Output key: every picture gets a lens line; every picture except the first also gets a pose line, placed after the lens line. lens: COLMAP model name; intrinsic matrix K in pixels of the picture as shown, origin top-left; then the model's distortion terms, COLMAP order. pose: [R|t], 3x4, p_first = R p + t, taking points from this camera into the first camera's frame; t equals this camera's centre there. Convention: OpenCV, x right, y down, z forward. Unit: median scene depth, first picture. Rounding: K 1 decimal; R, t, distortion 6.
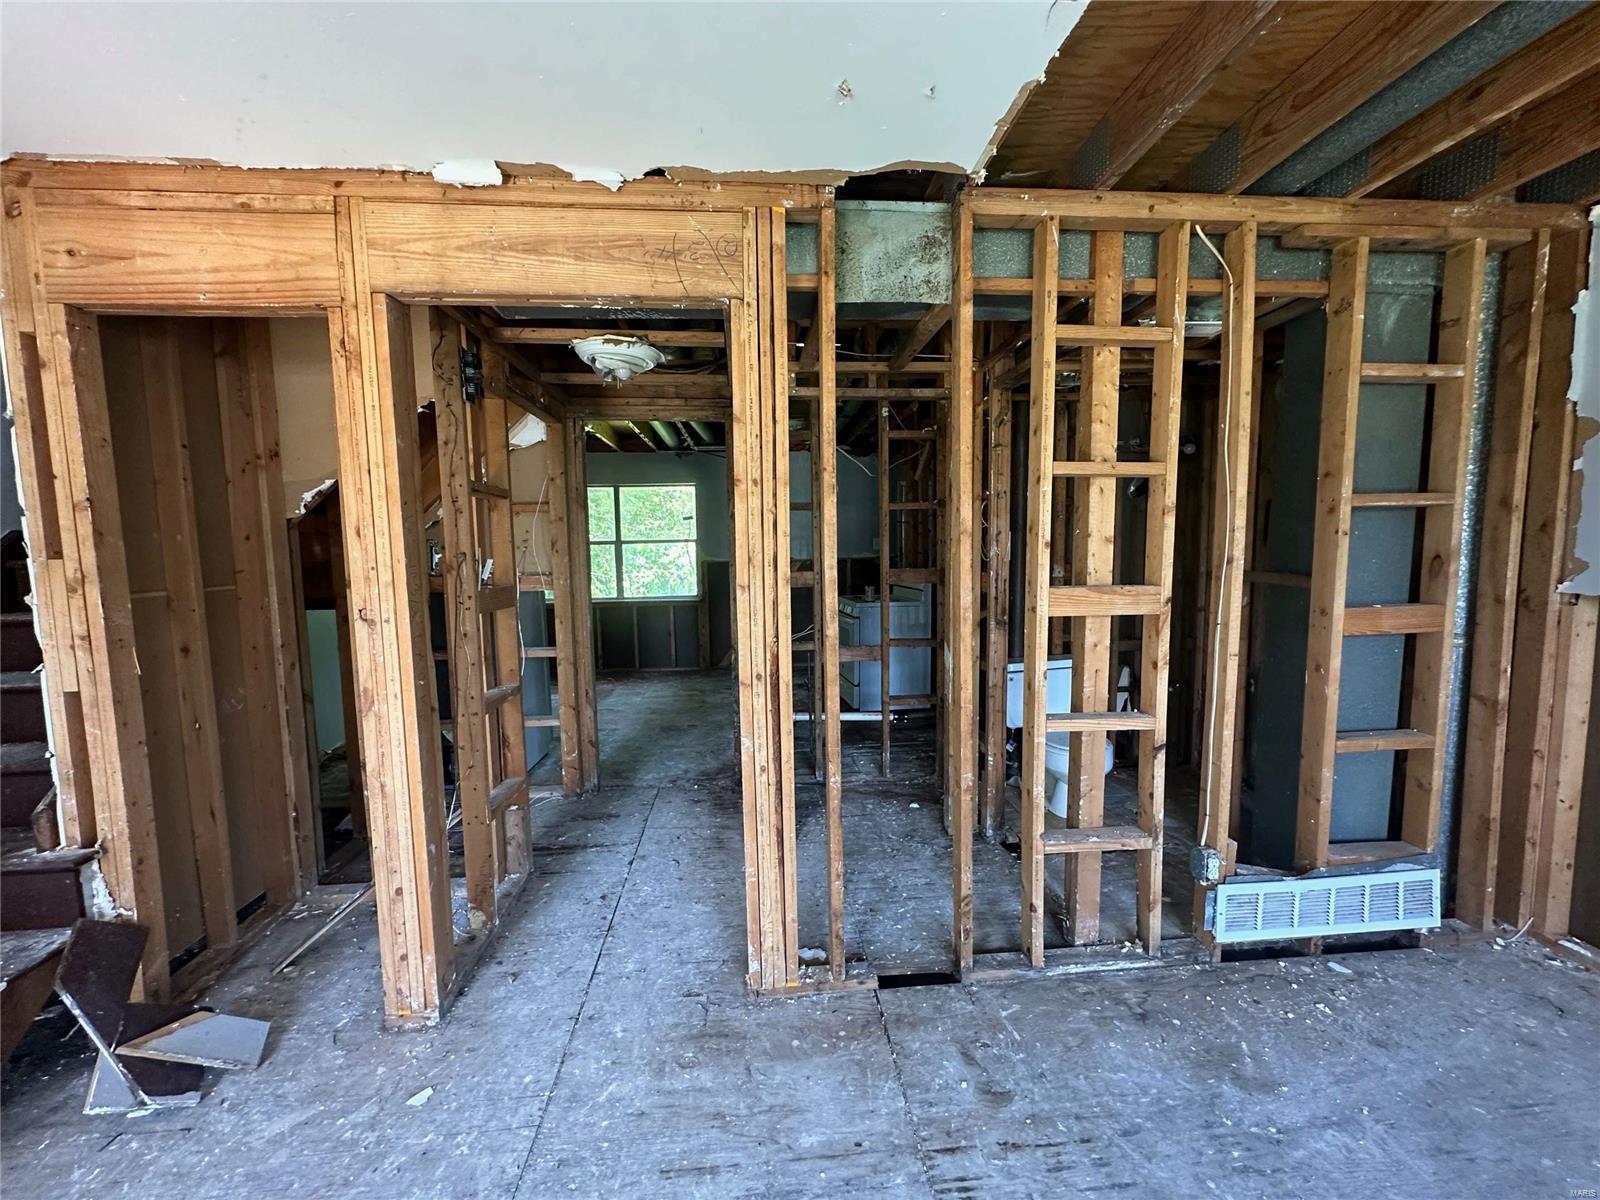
lens RADIAL K [[634.9, 0, 800.0], [0, 634.9, 600.0], [0, 0, 1]] dist [-0.000480, 0.000147]
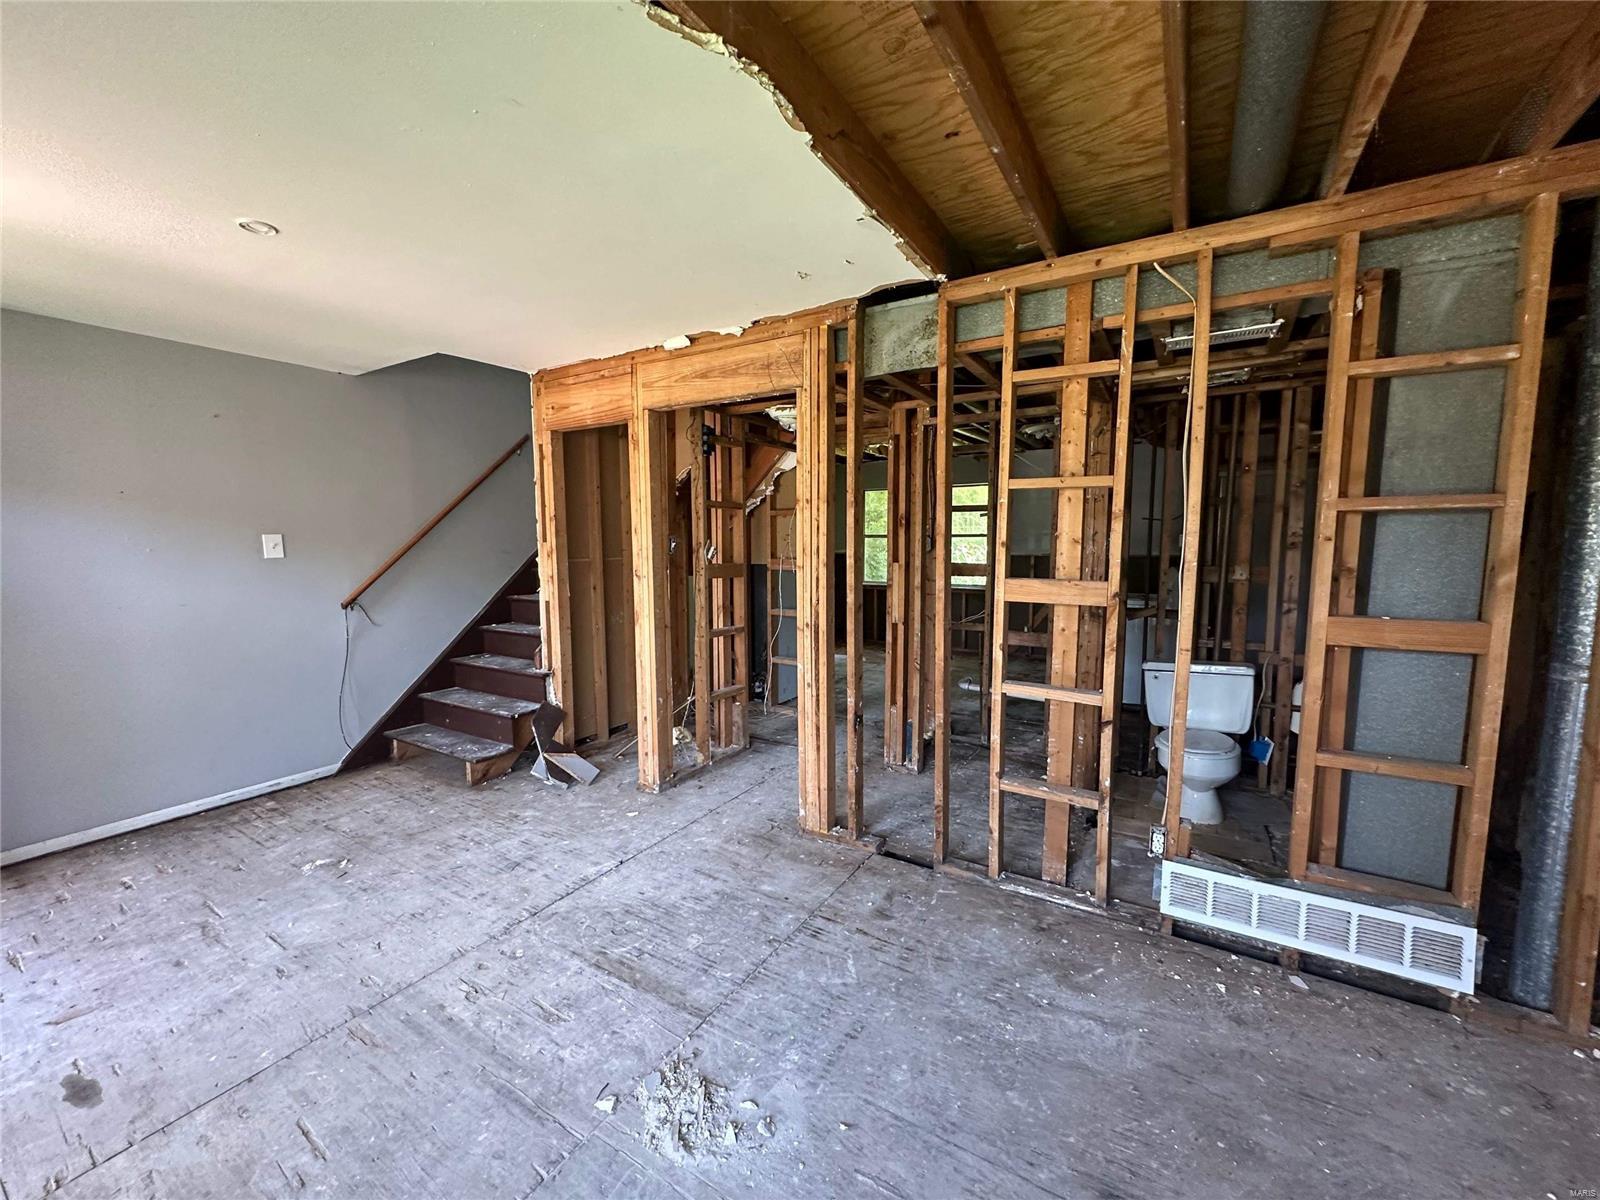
lens RADIAL K [[634.9, 0, 800.0], [0, 634.9, 600.0], [0, 0, 1]] dist [-0.000480, 0.000147]
pose [[0.806393, 0.071364, -0.587059, 0.842554], [-0.063519, 0.997401, 0.033994, 0.007037], [0.587959, 0.009877, 0.808830, -0.279431]]
